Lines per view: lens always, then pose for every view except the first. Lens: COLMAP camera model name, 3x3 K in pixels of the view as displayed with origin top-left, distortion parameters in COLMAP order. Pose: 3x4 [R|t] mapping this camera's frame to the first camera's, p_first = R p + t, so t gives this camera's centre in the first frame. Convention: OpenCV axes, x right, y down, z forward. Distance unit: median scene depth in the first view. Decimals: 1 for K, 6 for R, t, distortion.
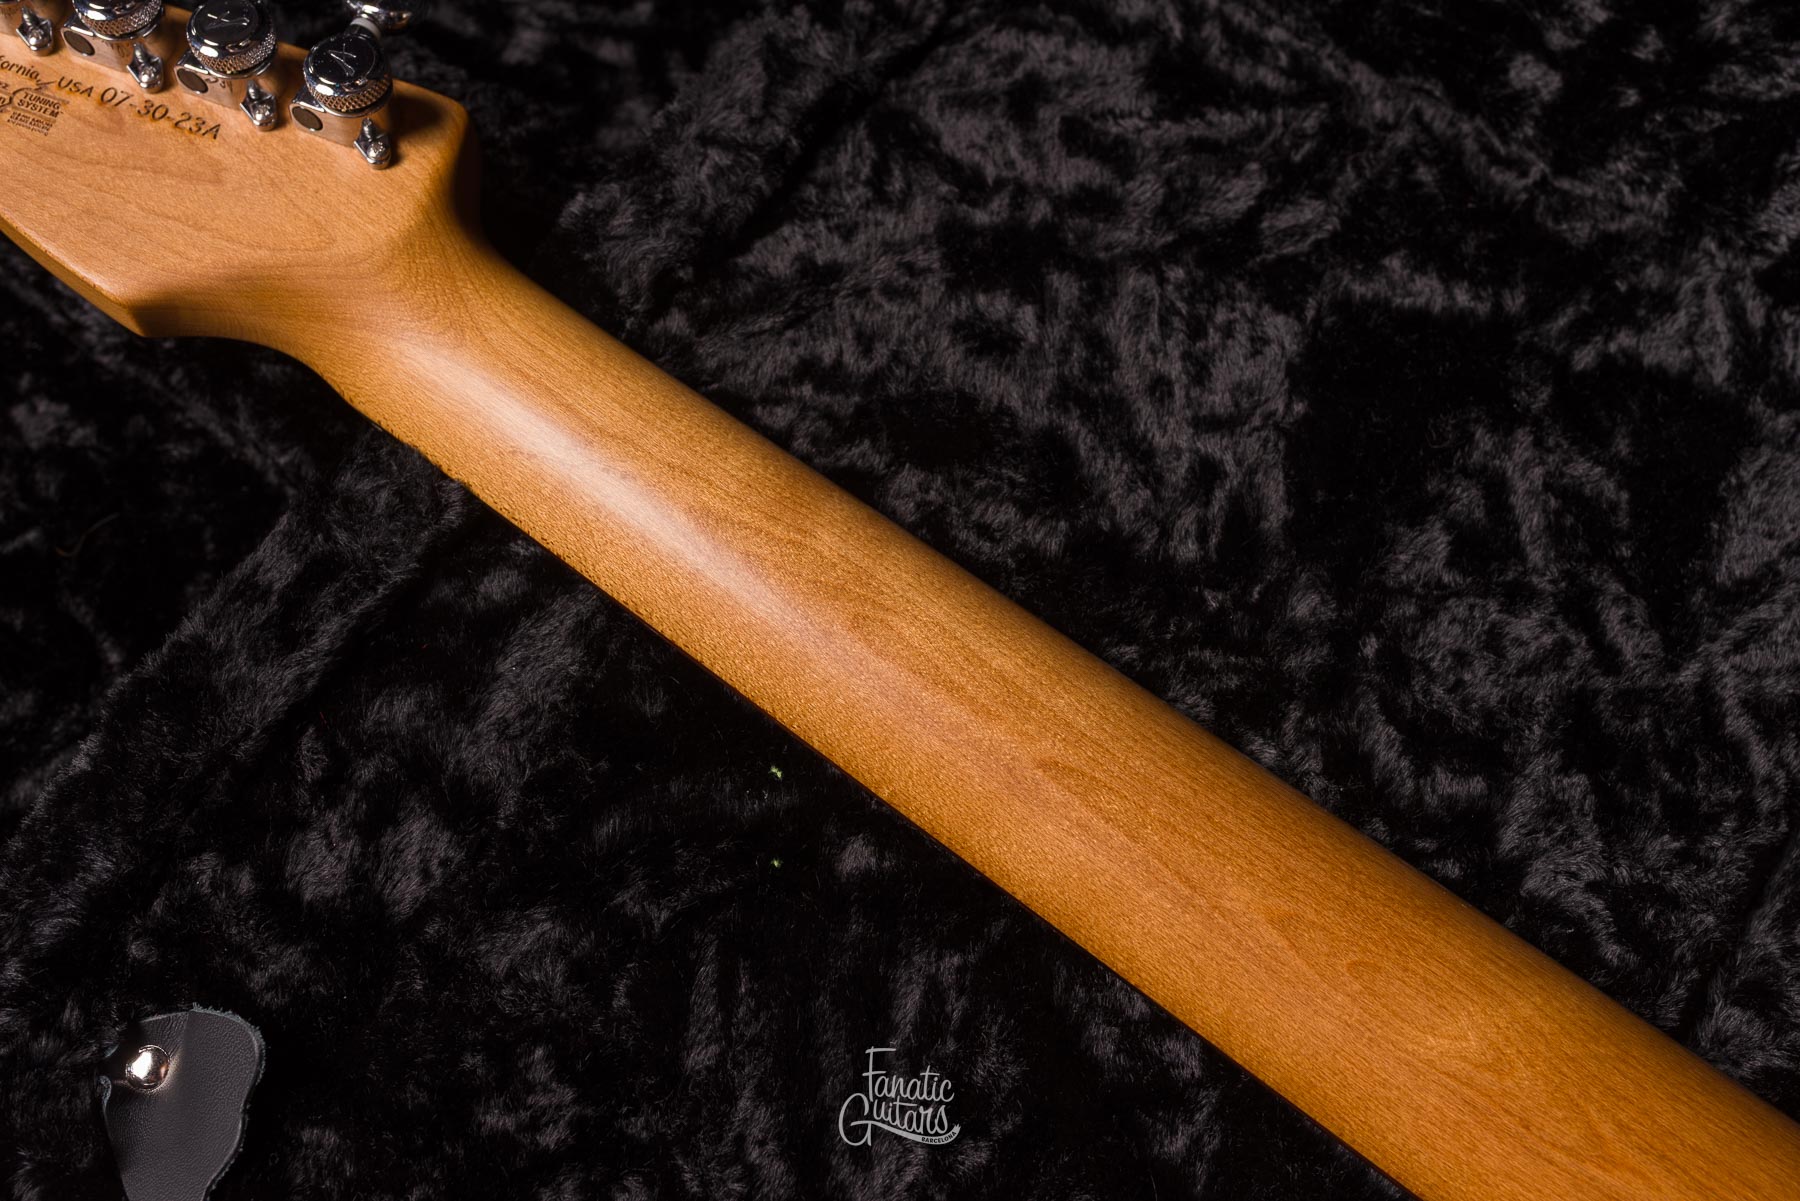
lens RADIAL K [[1807.7, 0, 900.0], [0, 1807.7, 600.5], [0, 0, 1]] dist [-0.003563, 0.007143]
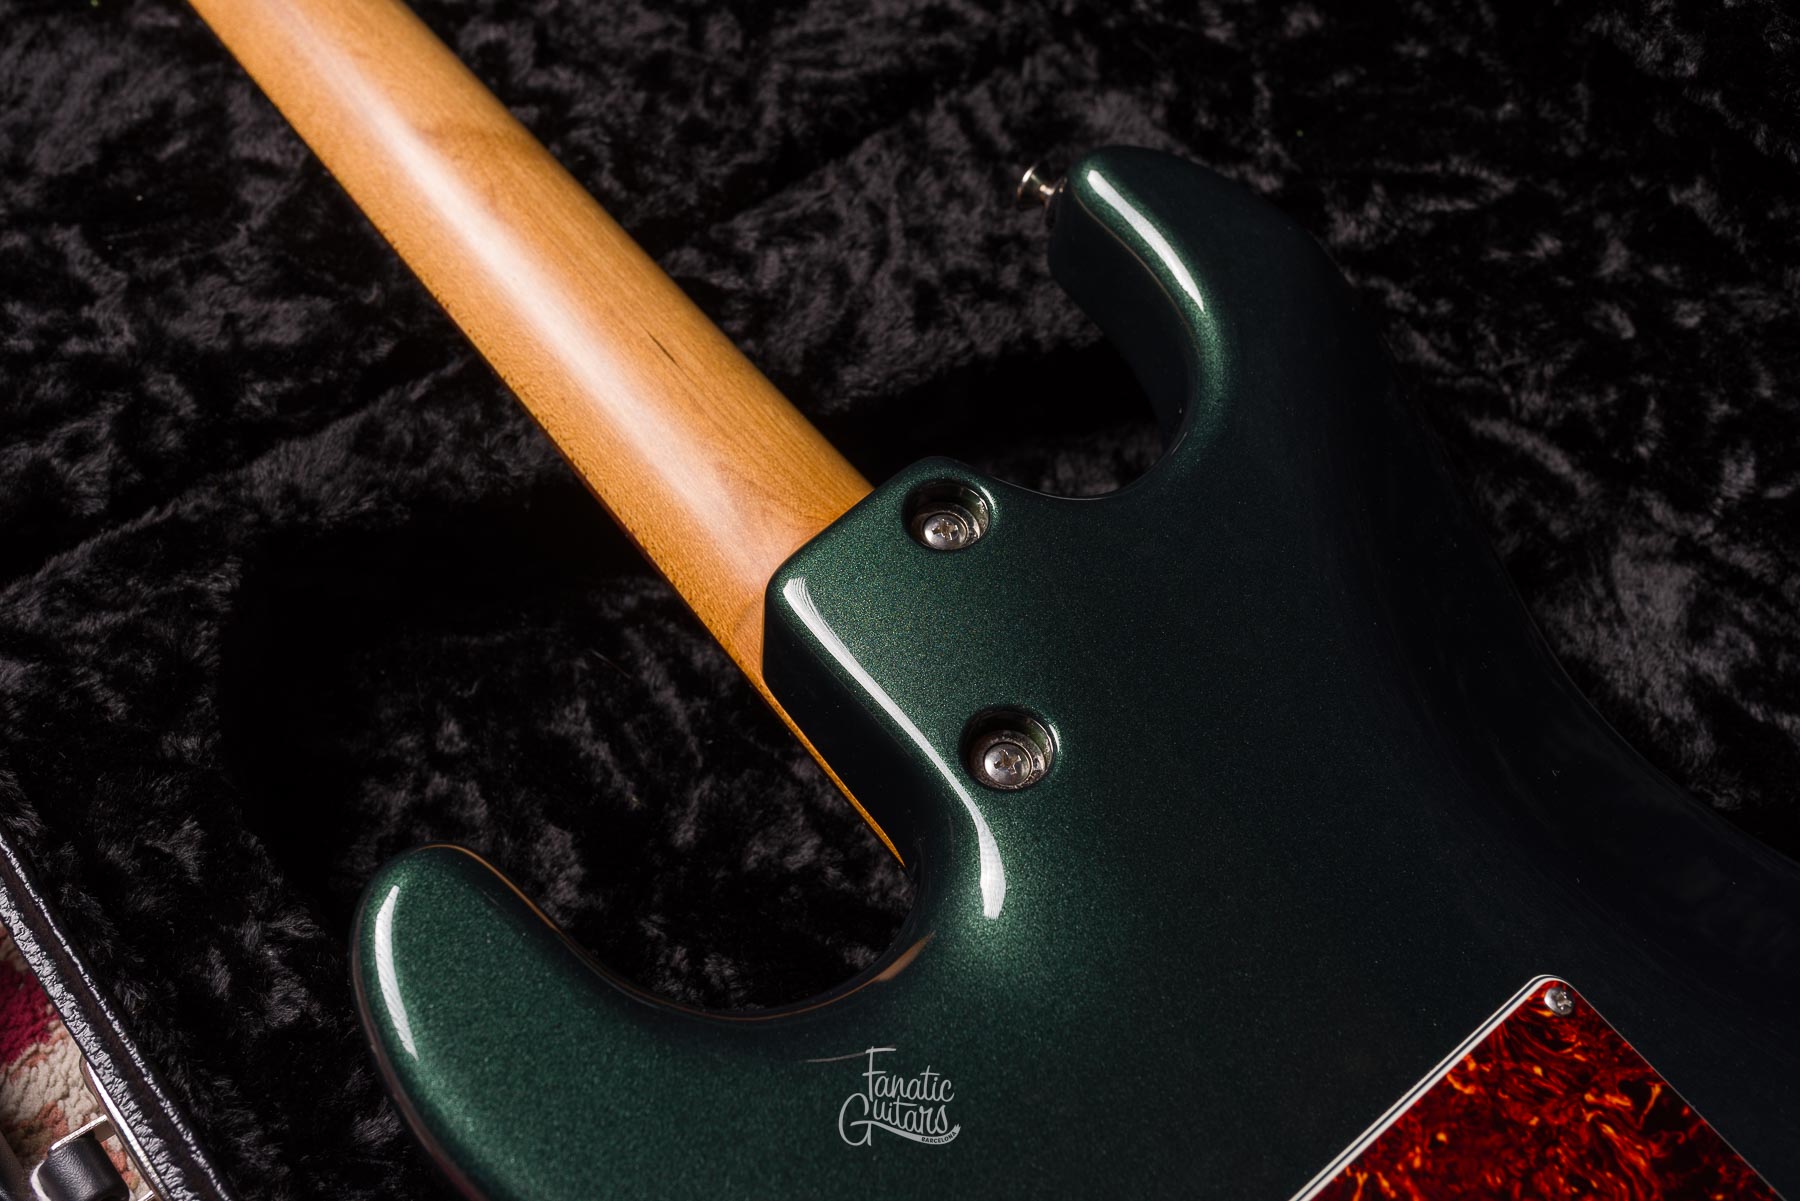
lens RADIAL K [[1784.9, 0, 900.0], [0, 1784.9, 600.5], [0, 0, 1]] dist [-0.001208, 0.004337]
pose [[0.967152, 0.234793, -0.097409, 0.764839], [-0.248467, 0.954094, -0.167239, 0.637032], [0.053671, 0.185949, 0.981092, -0.307926]]
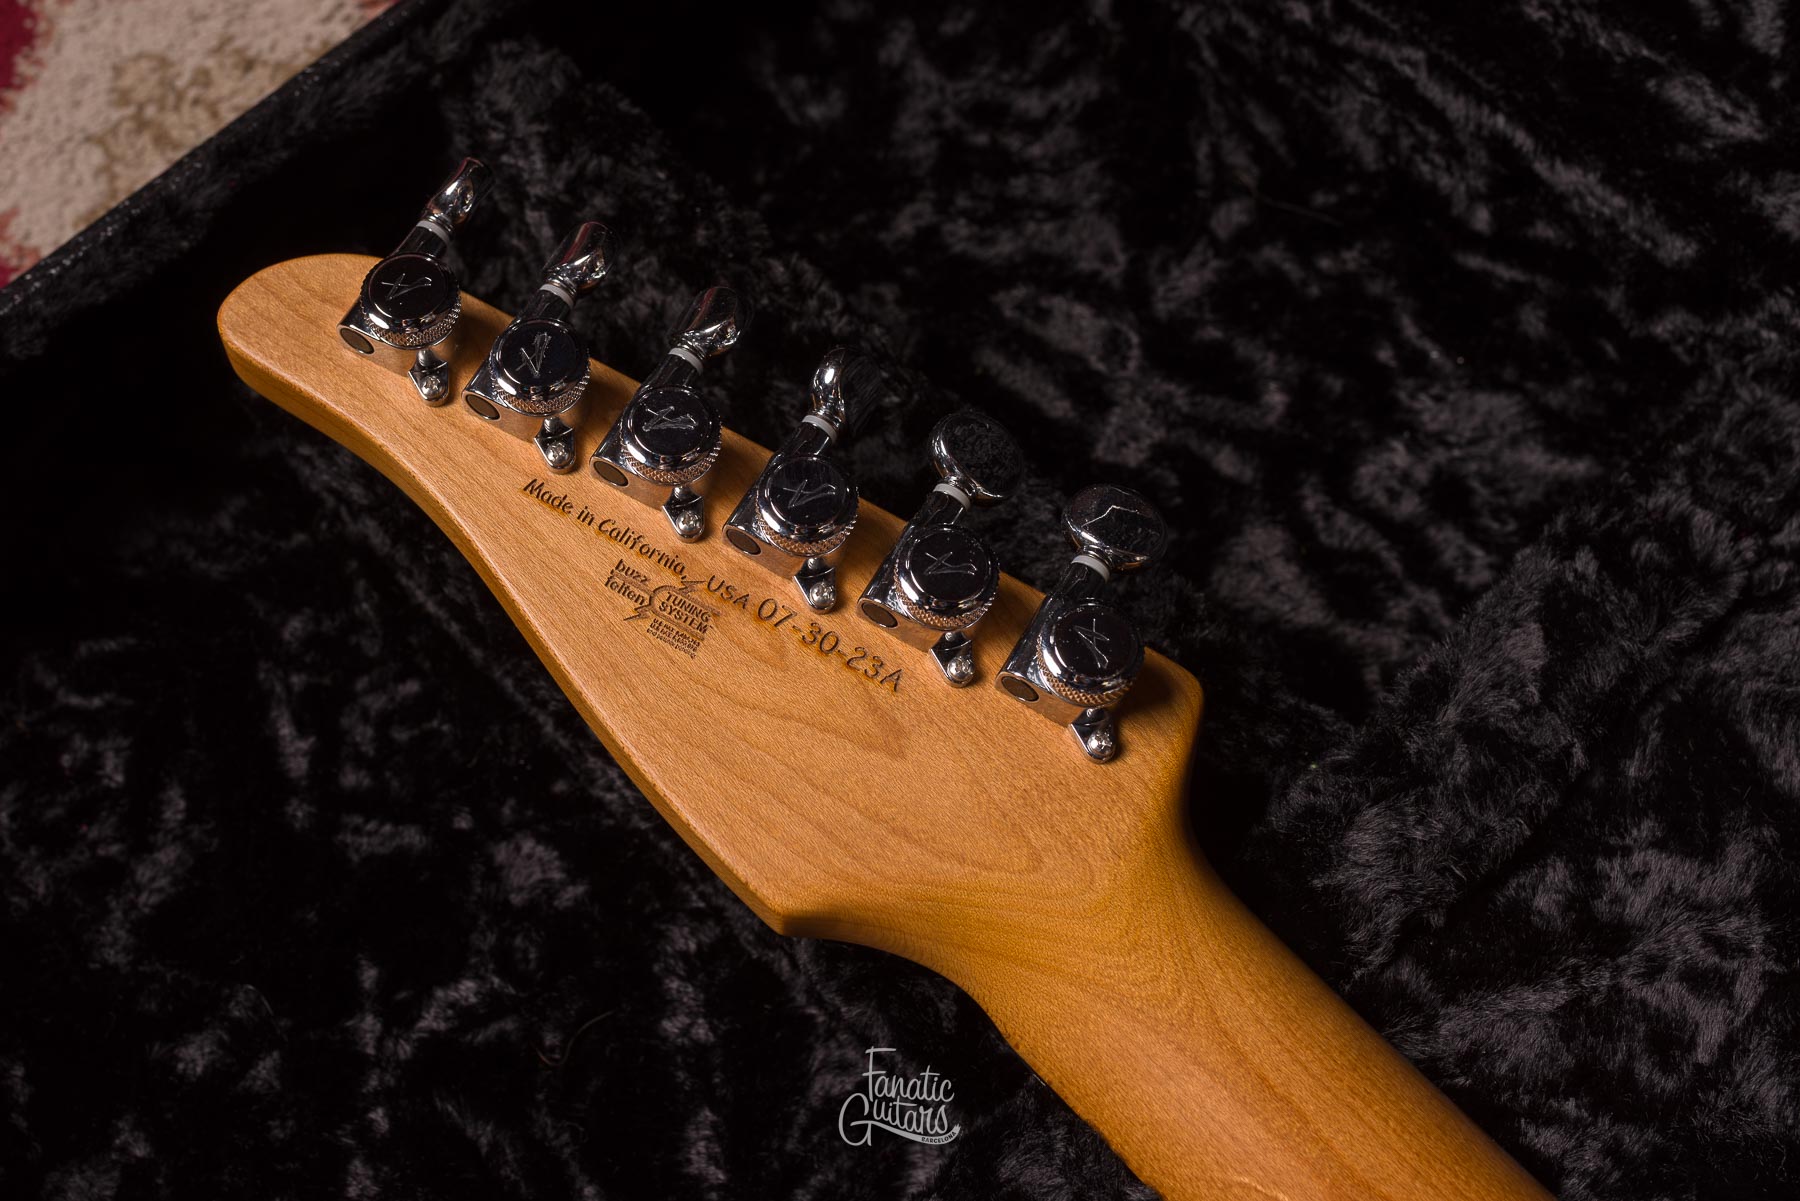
lens RADIAL K [[2054.1, 0, 766.1], [0, 2054.1, 513.9], [0, 0, 1]] dist [0.000024, 0.007227]
pose [[0.983637, 0.149295, -0.100839, -0.348603], [-0.152153, 0.988129, -0.021228, -0.298470], [0.096473, 0.036224, 0.994676, 0.089506]]
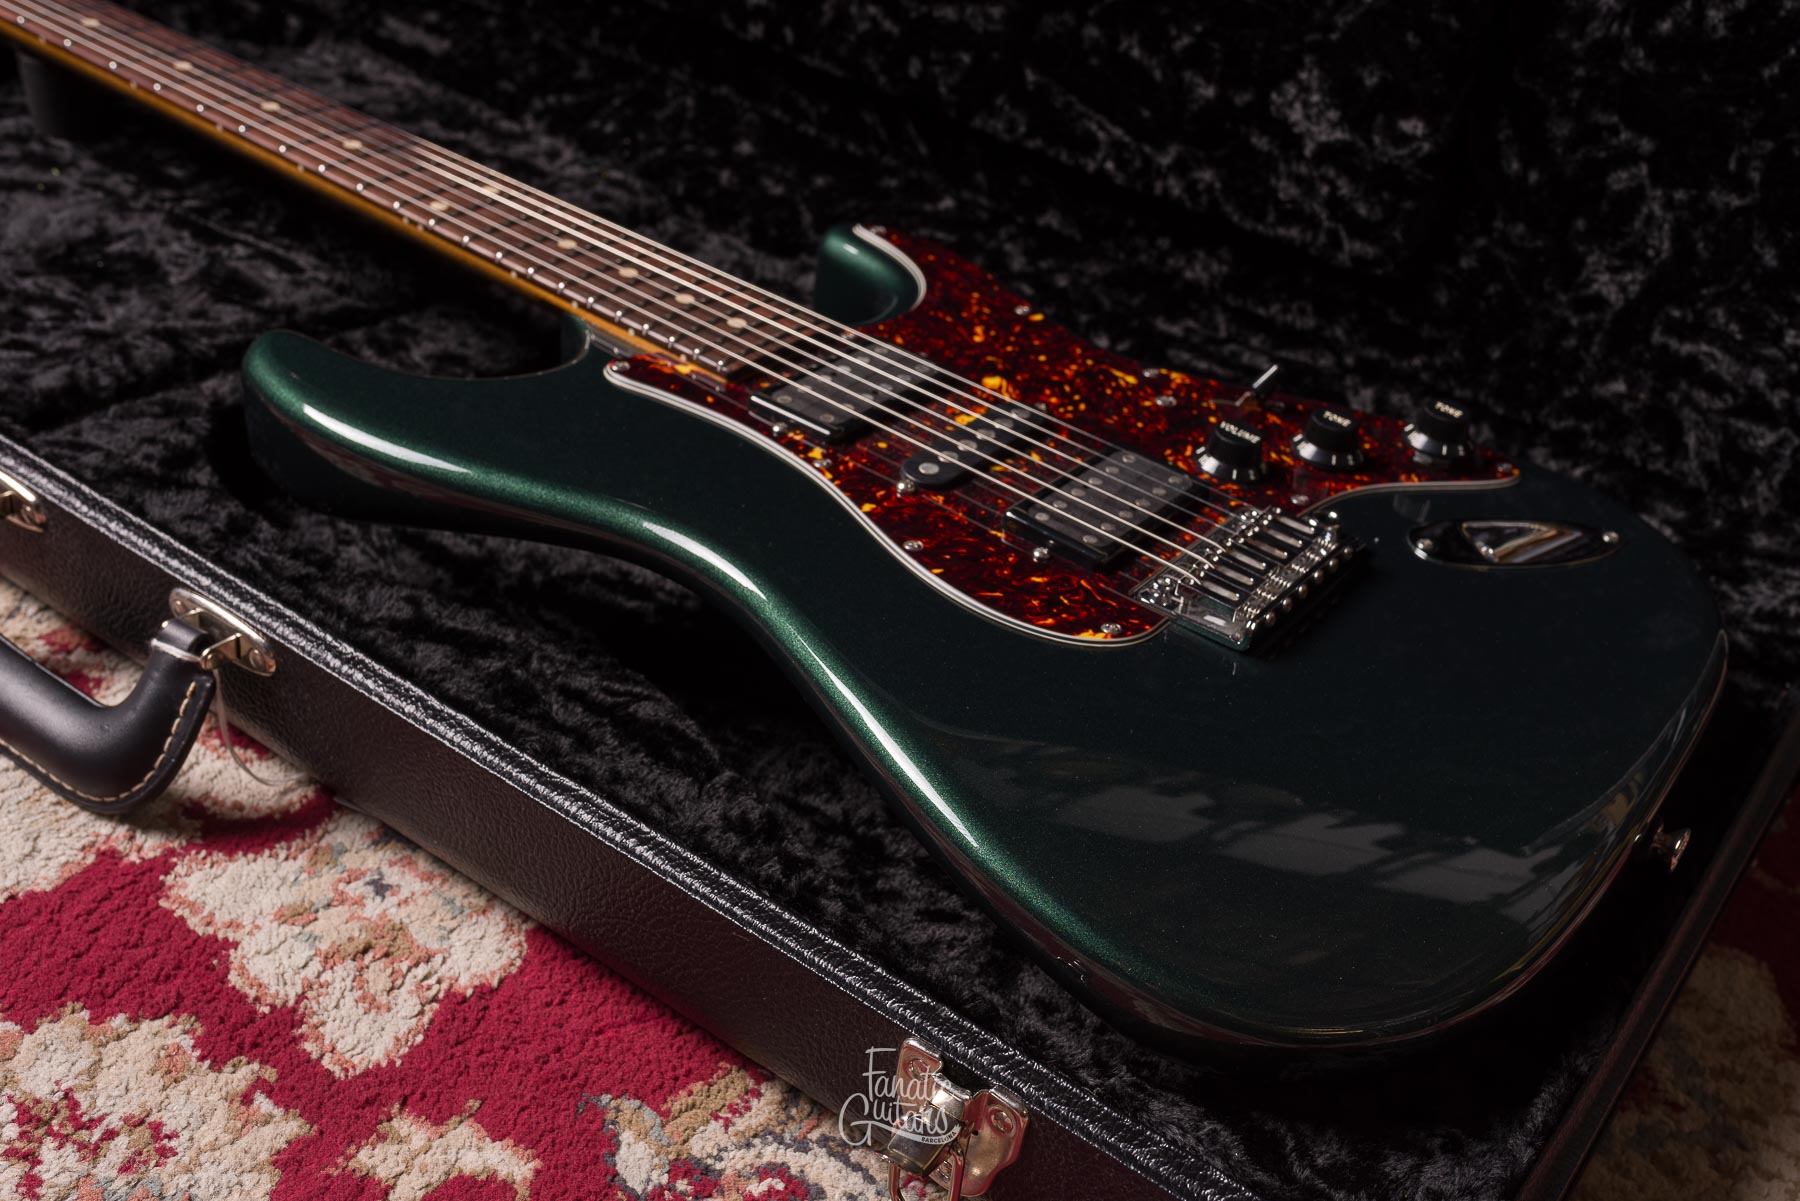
lens RADIAL K [[1911.9, 0, 980.8], [0, 1911.9, 660.6], [0, 0, 1]] dist [0.001803, -0.004065]
pose [[0.991477, 0.091038, 0.093199, 0.854427], [-0.028721, 0.850483, -0.525218, 1.720128], [-0.127079, 0.518065, 0.845849, -0.816467]]
